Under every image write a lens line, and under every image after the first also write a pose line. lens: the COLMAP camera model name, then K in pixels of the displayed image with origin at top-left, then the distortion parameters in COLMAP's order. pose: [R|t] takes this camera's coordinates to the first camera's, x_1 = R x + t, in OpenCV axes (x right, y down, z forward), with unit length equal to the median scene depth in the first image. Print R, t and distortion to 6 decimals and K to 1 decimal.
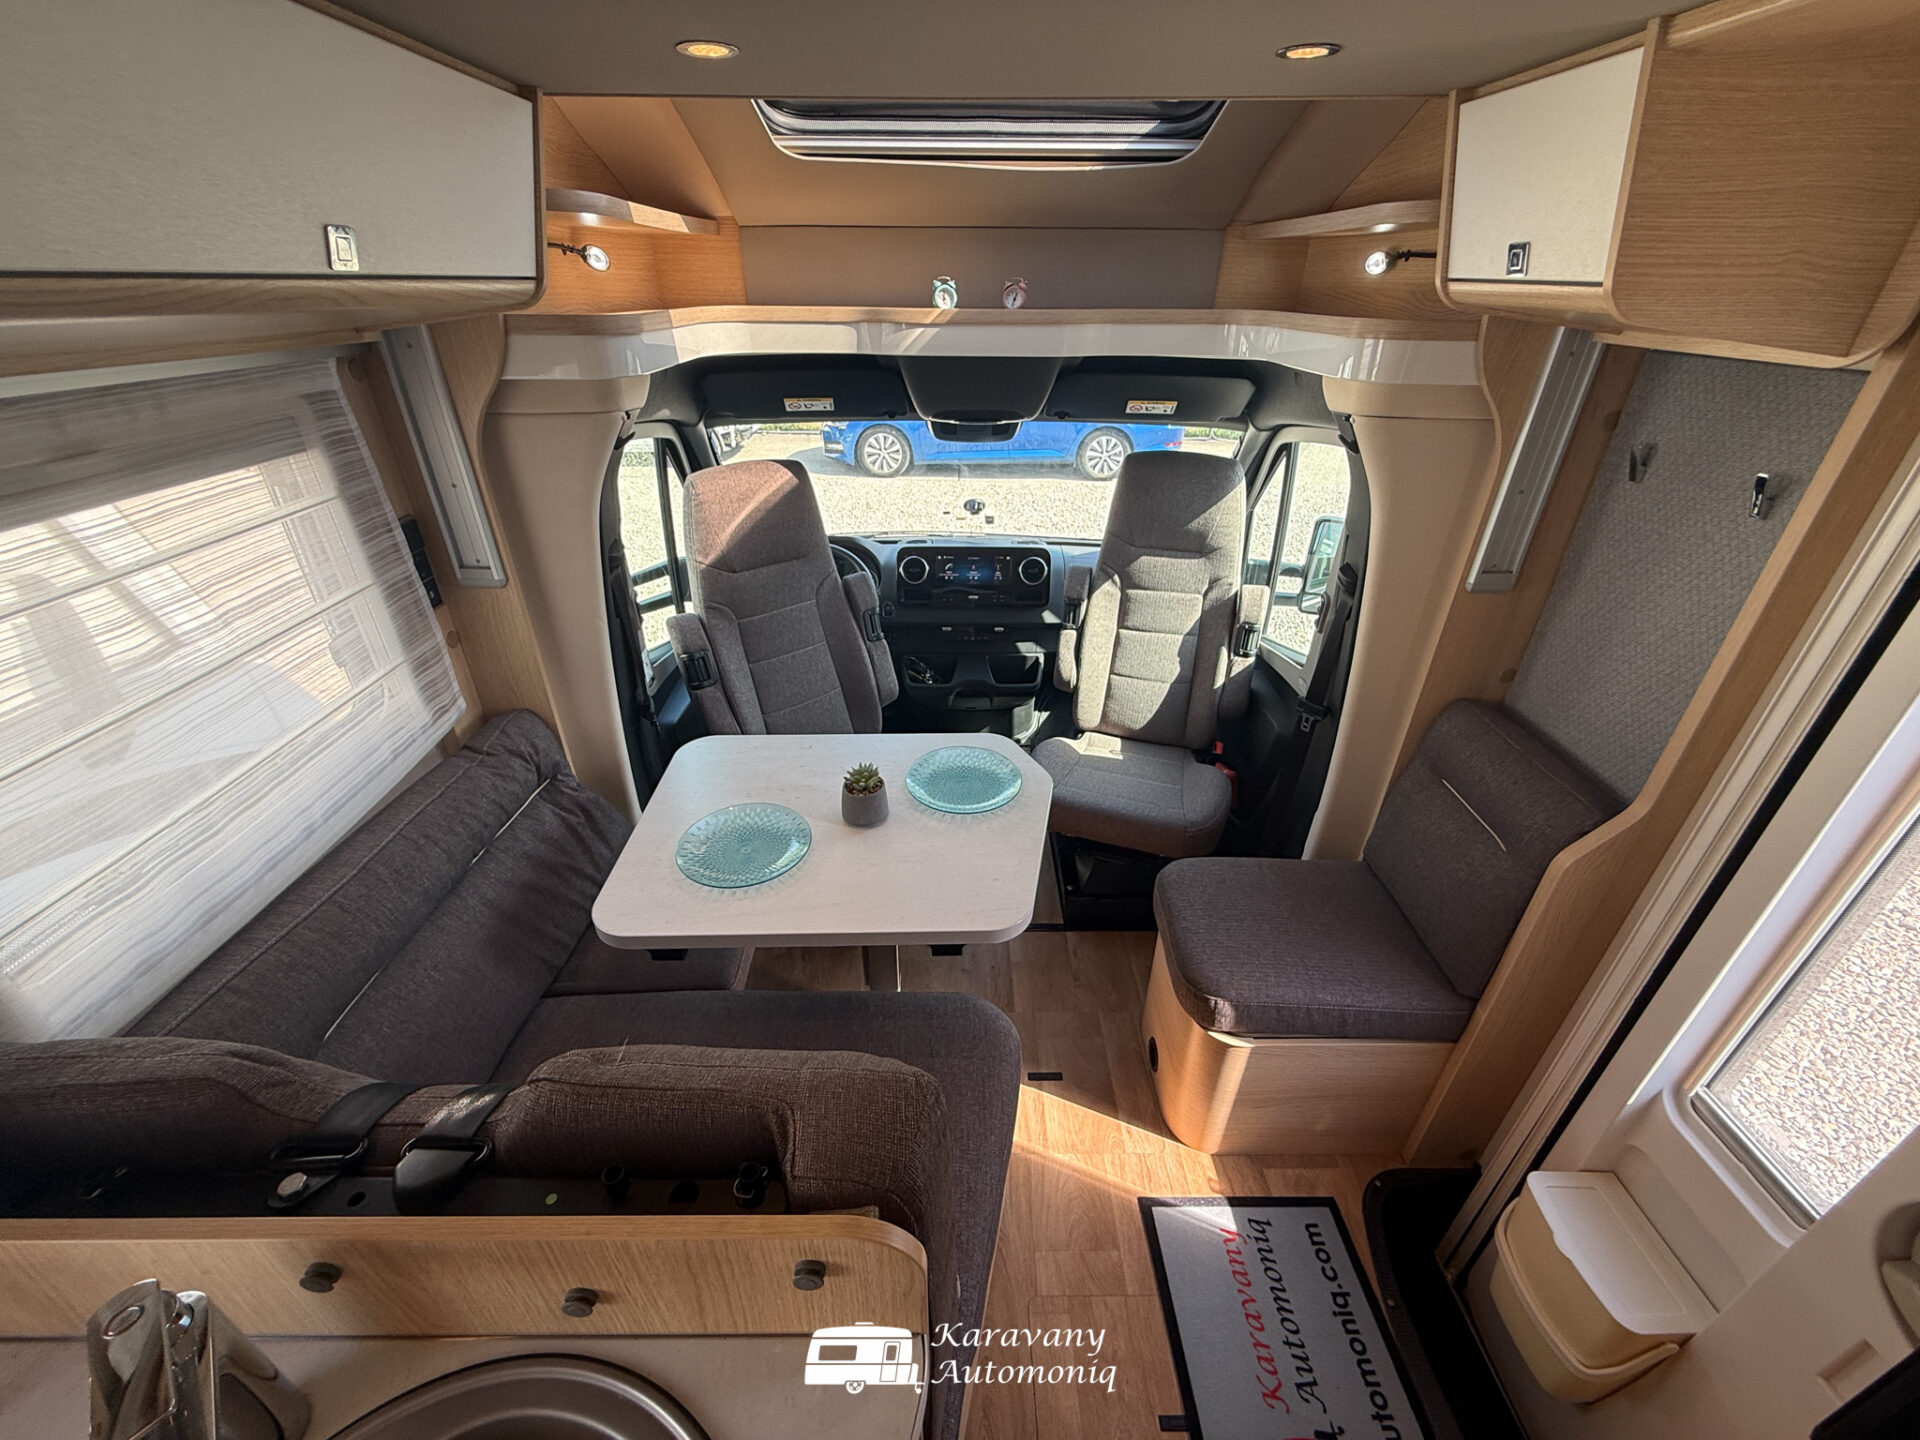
lens RADIAL K [[760.0, 0, 957.5], [0, 760.0, 713.1], [0, 0, 1]] dist [0.002606, -0.000488]
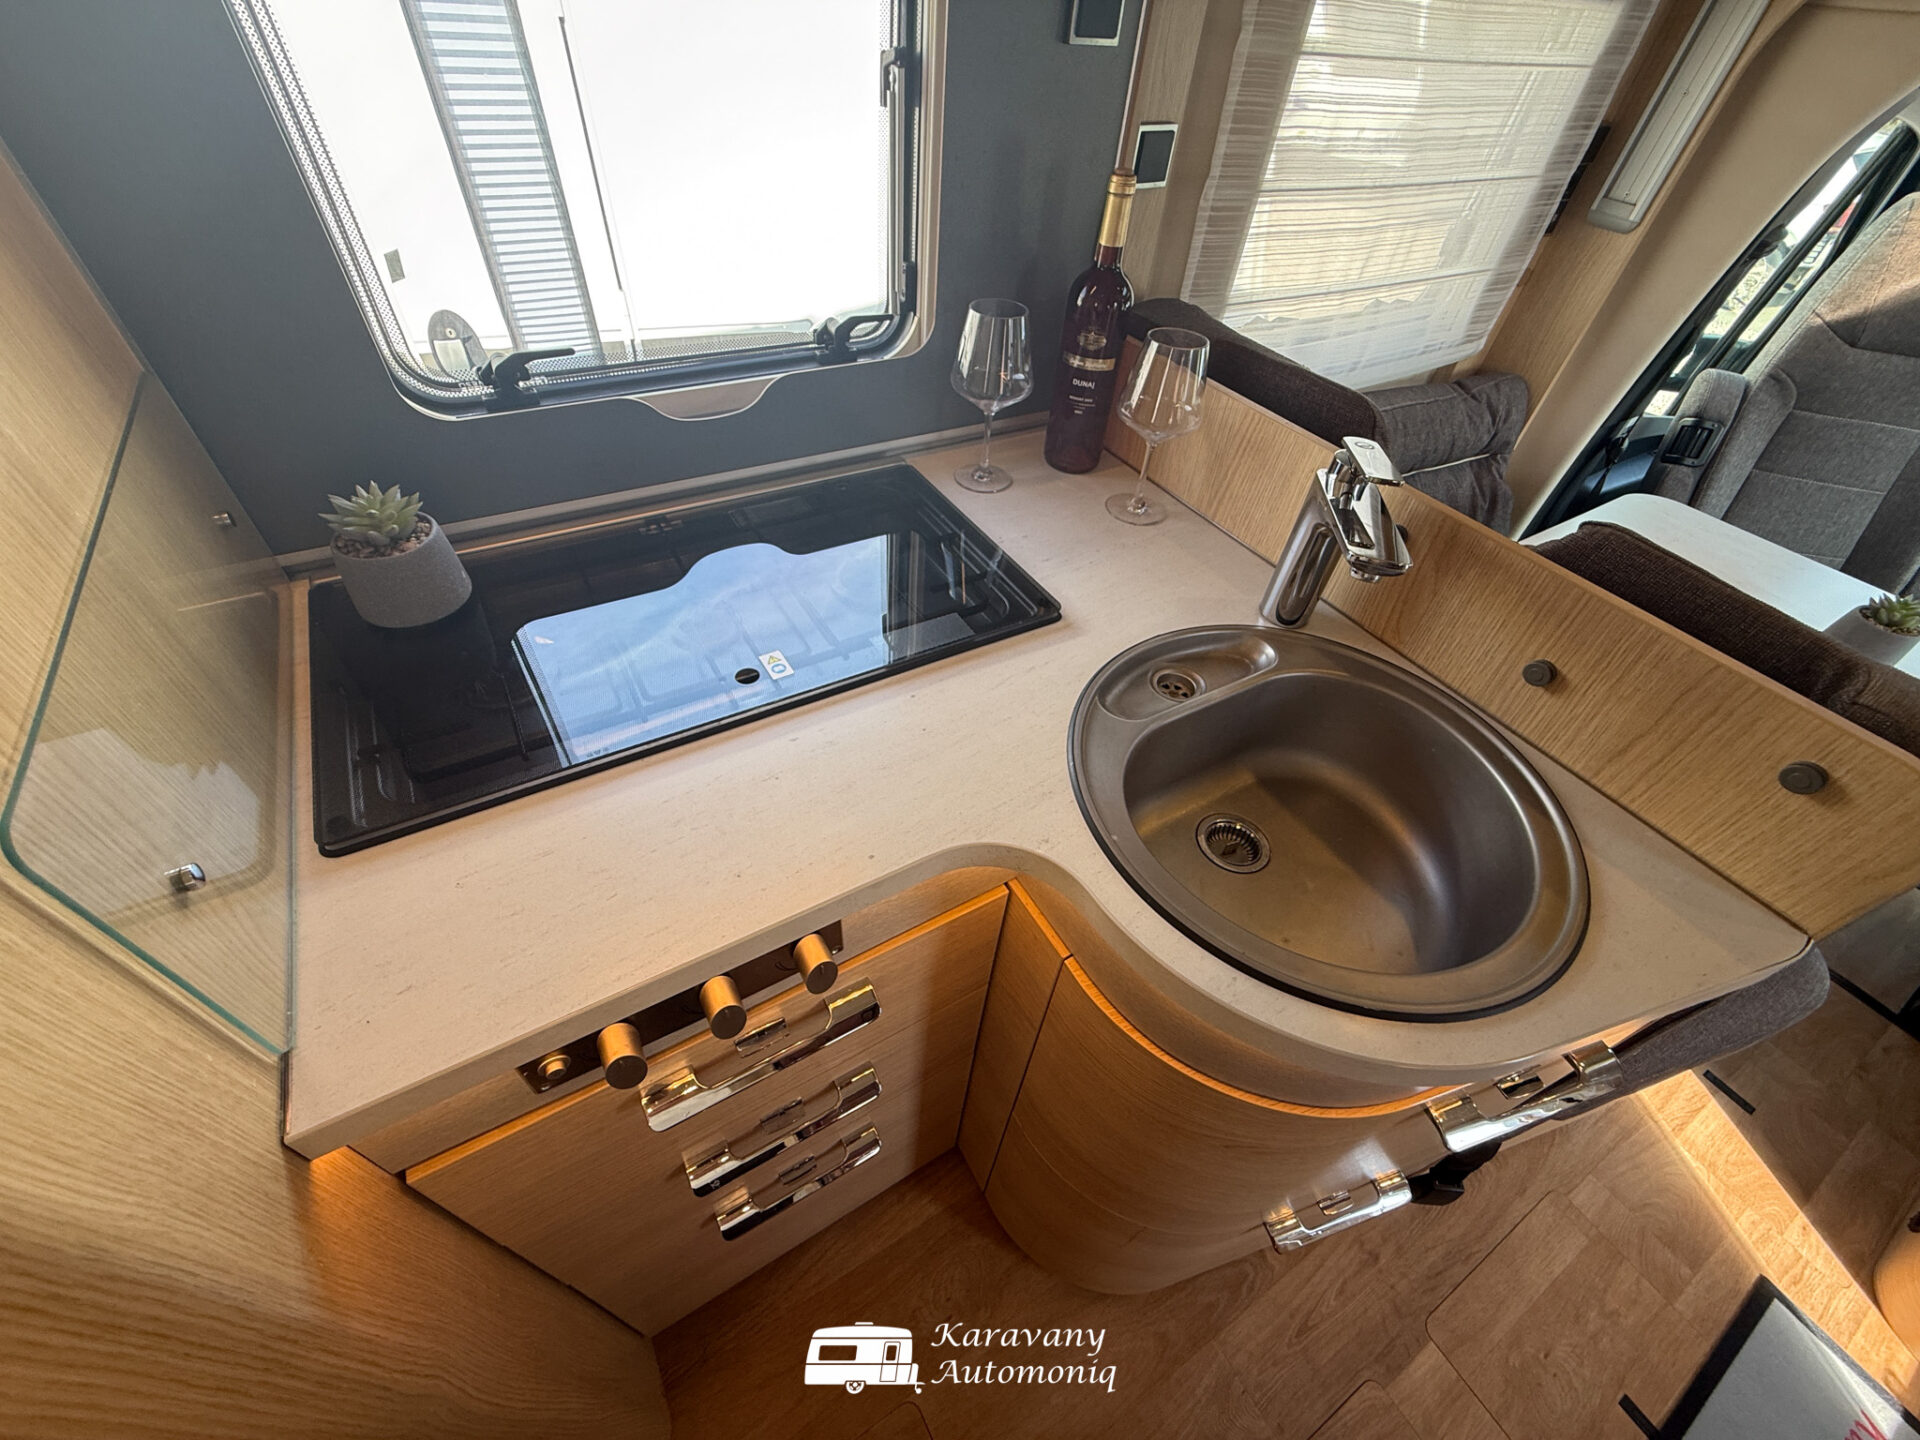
lens RADIAL K [[760.0, 0, 966.8], [0, 760.0, 715.4], [0, 0, 1]] dist [0.002606, -0.000488]
pose [[0.503385, 0.630963, -0.590329, -0.065880], [-0.485556, 0.771691, 0.410765, 0.249938], [0.714730, 0.079865, 0.694826, -0.150019]]
